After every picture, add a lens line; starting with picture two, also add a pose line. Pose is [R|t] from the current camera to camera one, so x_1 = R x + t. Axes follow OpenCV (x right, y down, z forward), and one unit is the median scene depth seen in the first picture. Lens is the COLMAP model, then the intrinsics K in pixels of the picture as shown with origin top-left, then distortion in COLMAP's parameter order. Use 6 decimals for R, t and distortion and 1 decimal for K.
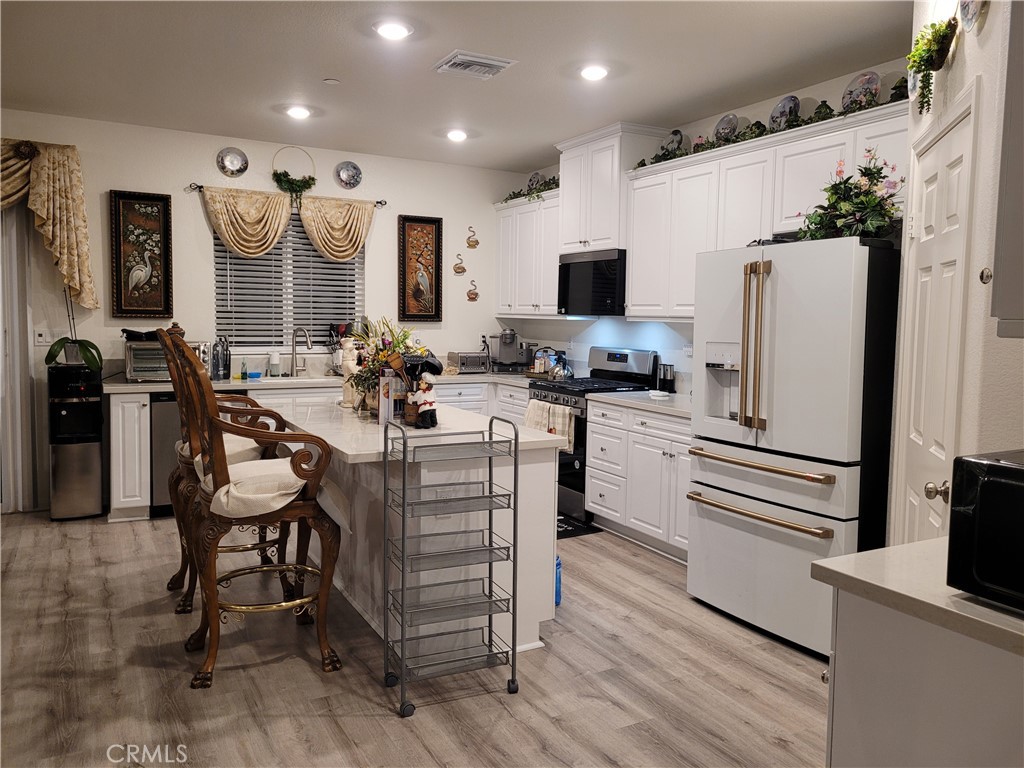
lens RADIAL K [[773.0, 0, 516.9], [0, 773.0, 369.8], [0, 0, 1]] dist [0.047203, -0.042023]
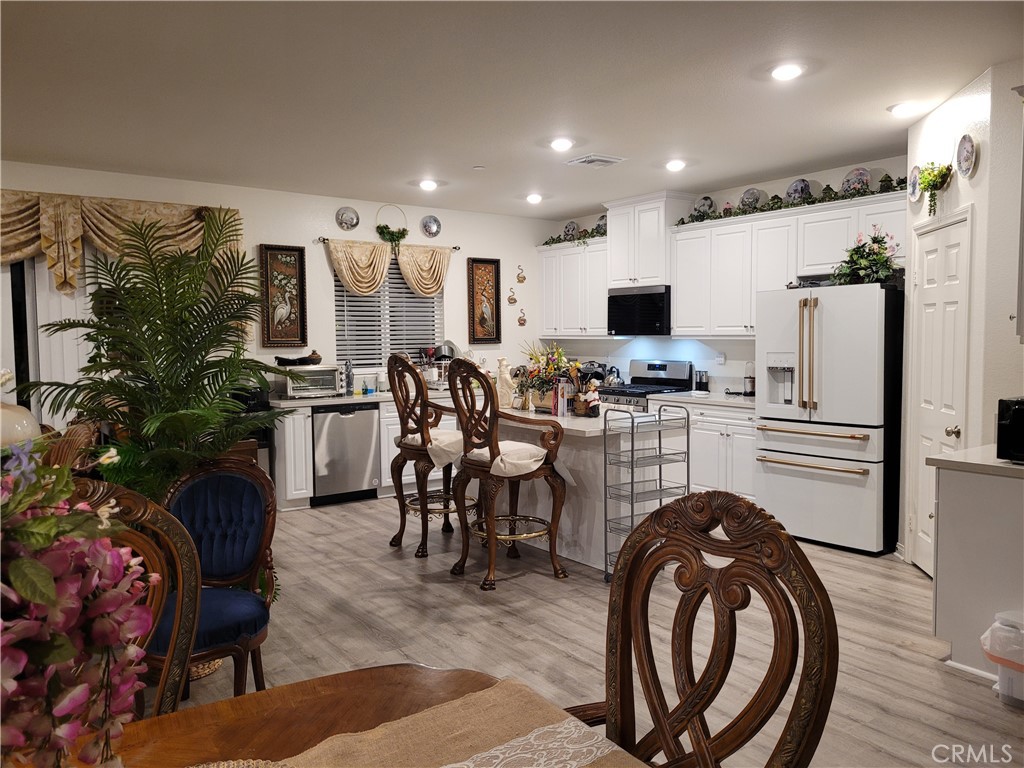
lens RADIAL K [[773.0, 0, 522.7], [0, 773.0, 380.4], [0, 0, 1]] dist [0.047203, -0.042023]
pose [[0.990022, -0.033350, 0.136907, -0.306700], [0.034641, 0.999375, -0.007061, 0.008257], [-0.136586, 0.011734, 0.990559, -0.287097]]
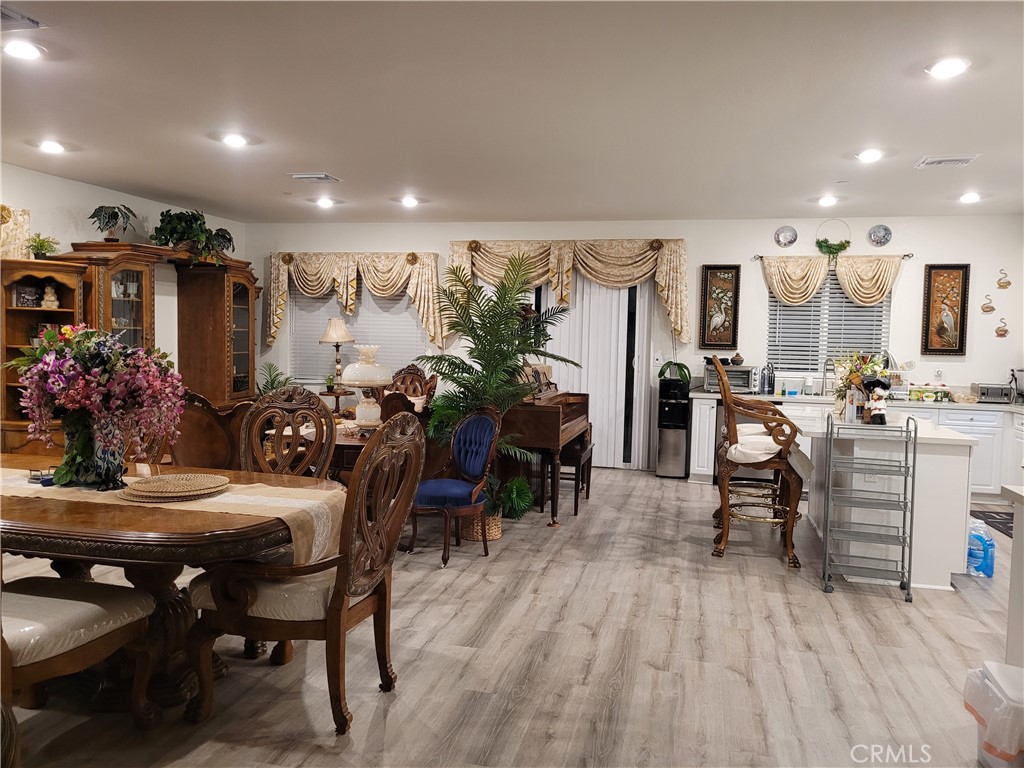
lens RADIAL K [[773.0, 0, 515.7], [0, 773.0, 377.6], [0, 0, 1]] dist [0.047203, -0.042023]
pose [[0.734978, 0.035560, -0.677158, 0.252688], [-0.059311, 0.998168, -0.011958, 0.028715], [0.675492, 0.048952, 0.735741, -0.359163]]
